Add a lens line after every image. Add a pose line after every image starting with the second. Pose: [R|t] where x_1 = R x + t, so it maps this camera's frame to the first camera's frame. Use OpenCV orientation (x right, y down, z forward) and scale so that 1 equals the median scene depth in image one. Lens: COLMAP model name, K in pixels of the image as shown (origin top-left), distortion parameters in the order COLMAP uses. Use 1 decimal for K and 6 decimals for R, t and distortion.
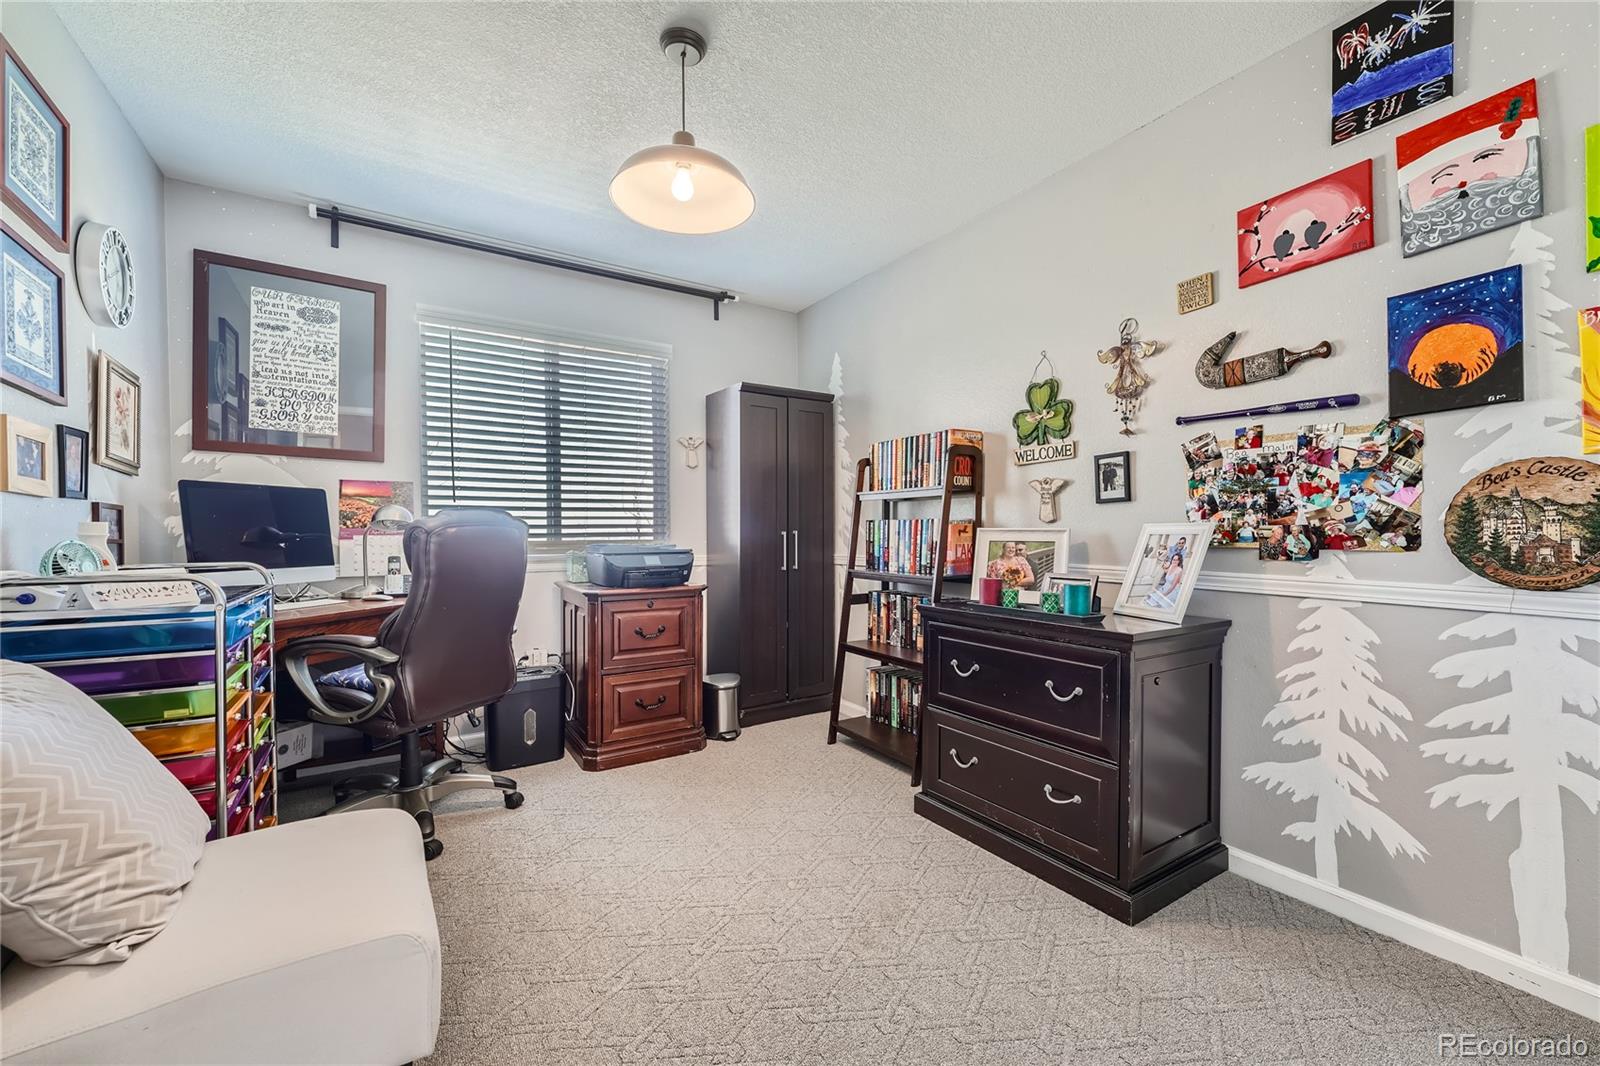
lens RADIAL K [[644.3, 0, 793.3], [0, 644.3, 540.6], [0, 0, 1]] dist [-0.003025, 0.001139]
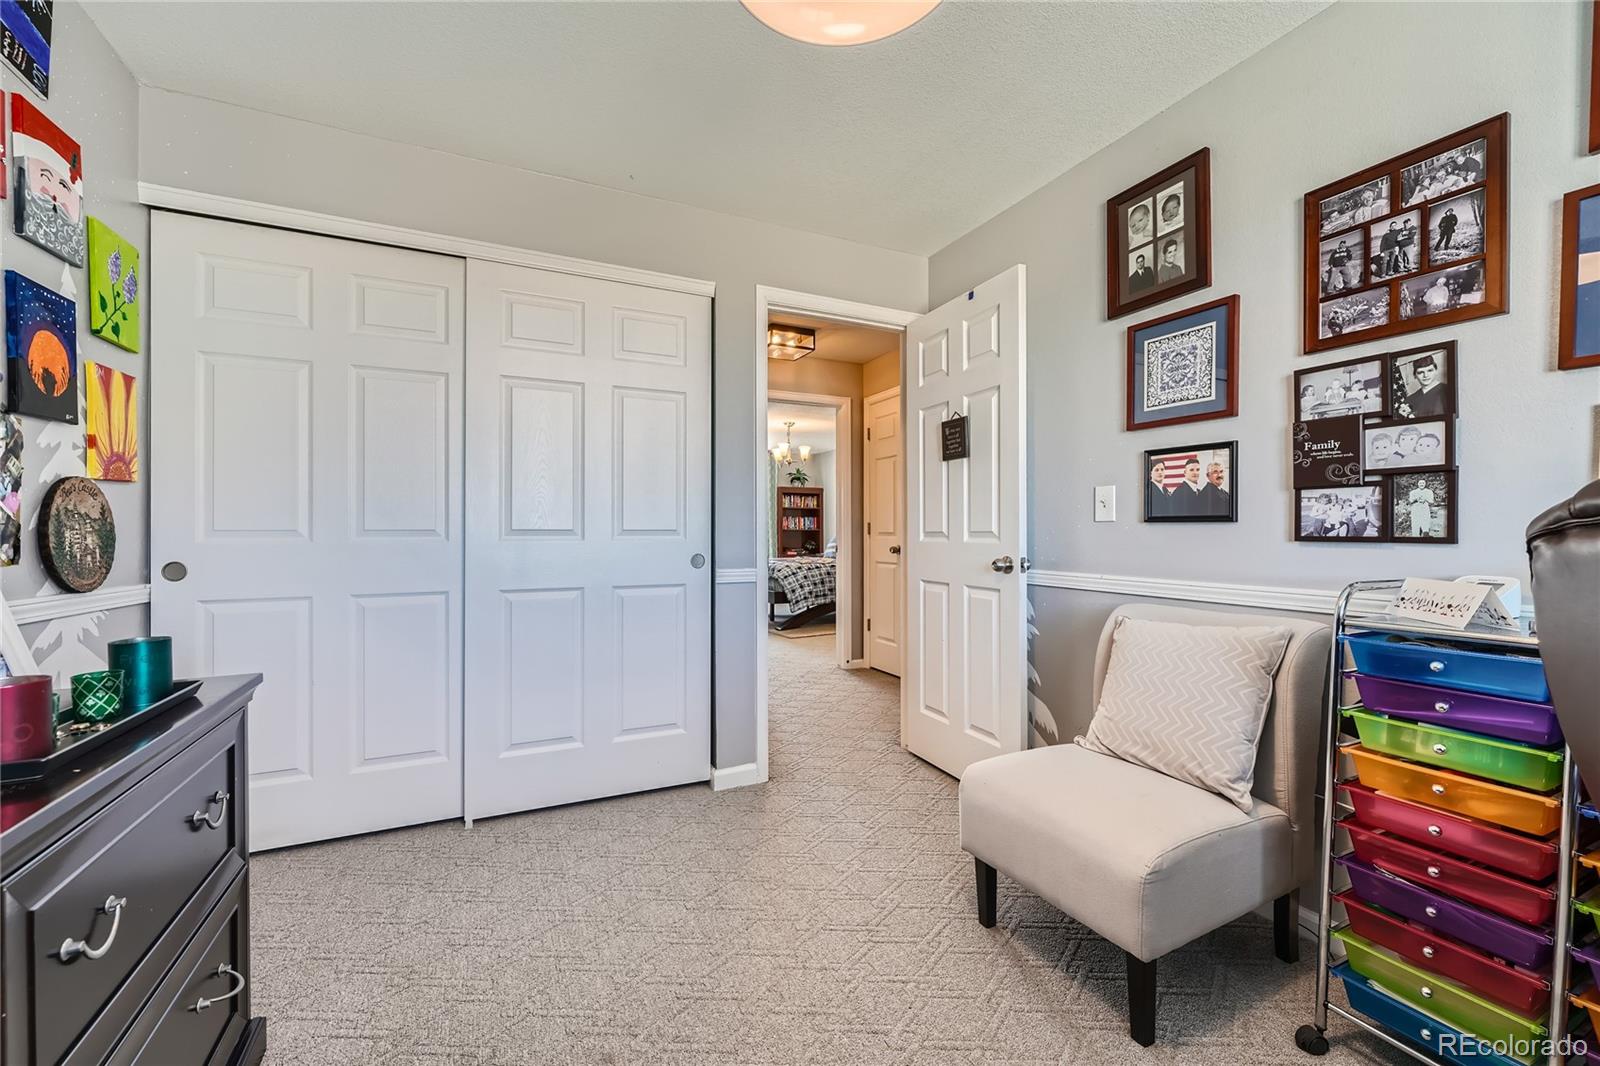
lens RADIAL K [[644.3, 0, 806.2], [0, 644.3, 531.6], [0, 0, 1]] dist [-0.003025, 0.001139]
pose [[-0.992916, 0.004163, 0.118744, -0.140743], [0.005329, 0.999941, 0.009506, -0.018632], [-0.118697, 0.010072, -0.992879, 1.048280]]
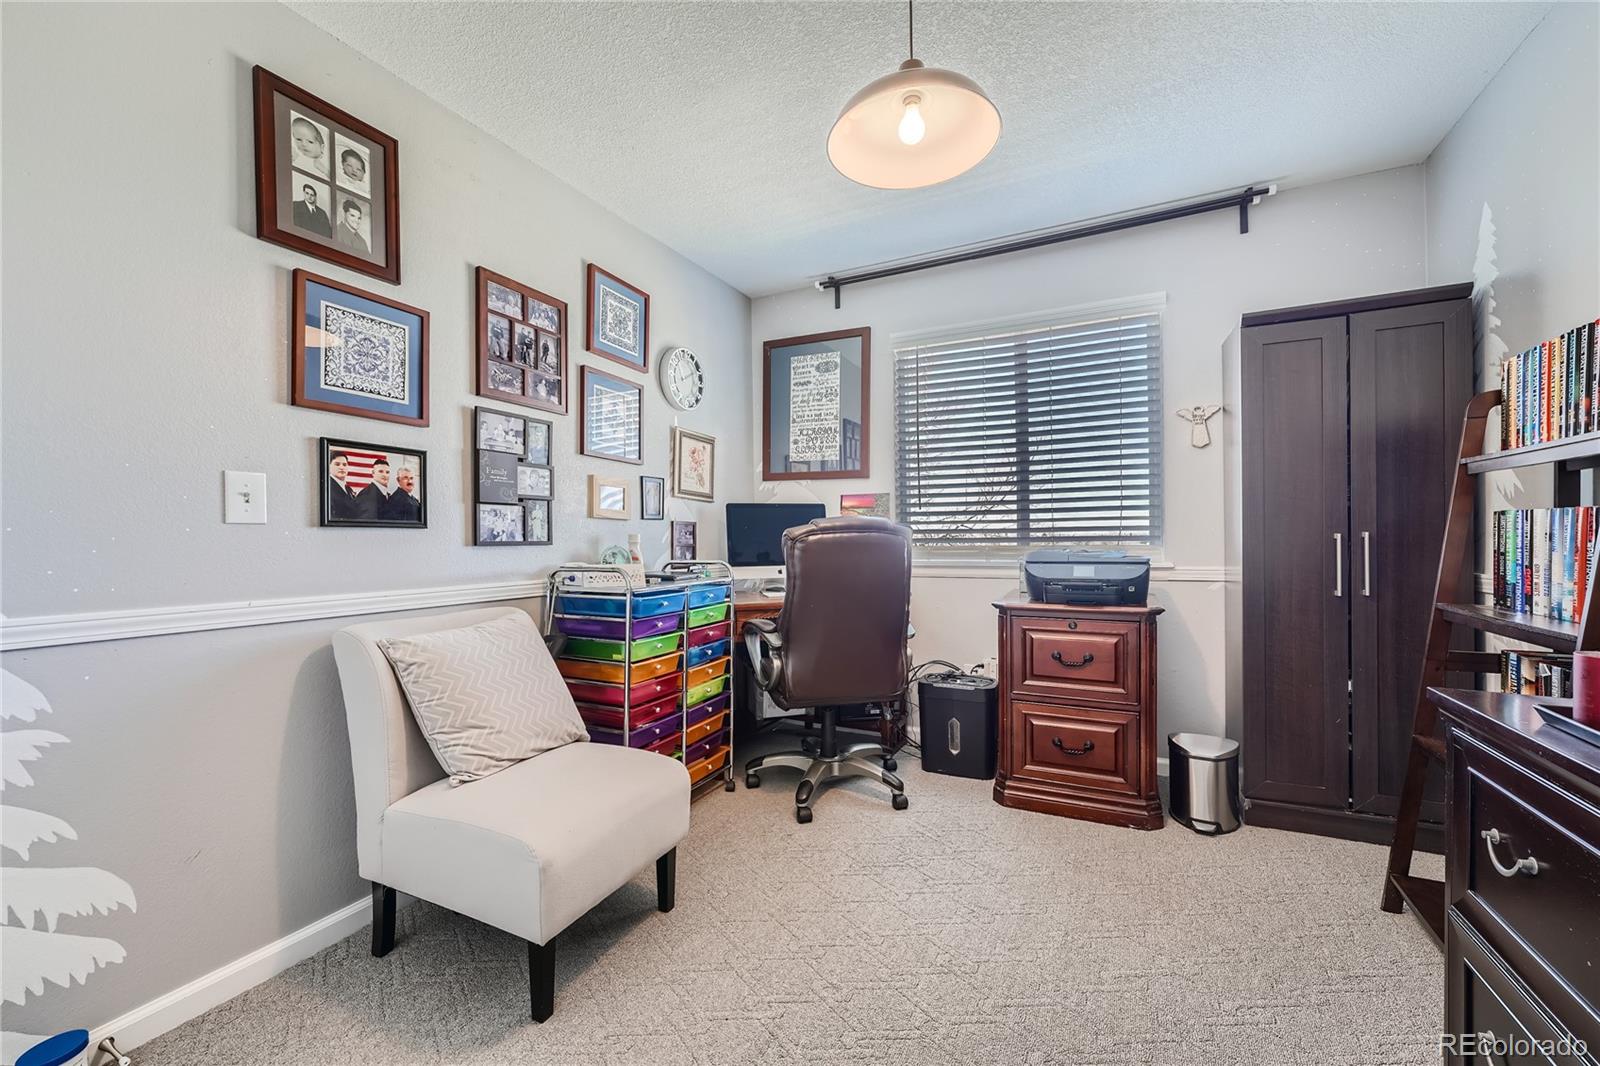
lens RADIAL K [[644.3, 0, 802.5], [0, 644.3, 538.6], [0, 0, 1]] dist [-0.003025, 0.001139]
pose [[0.508978, -0.001026, -0.860779, 0.318383], [-0.002315, 0.999994, -0.002561, -0.008055], [0.860776, 0.003296, 0.508973, 0.305785]]
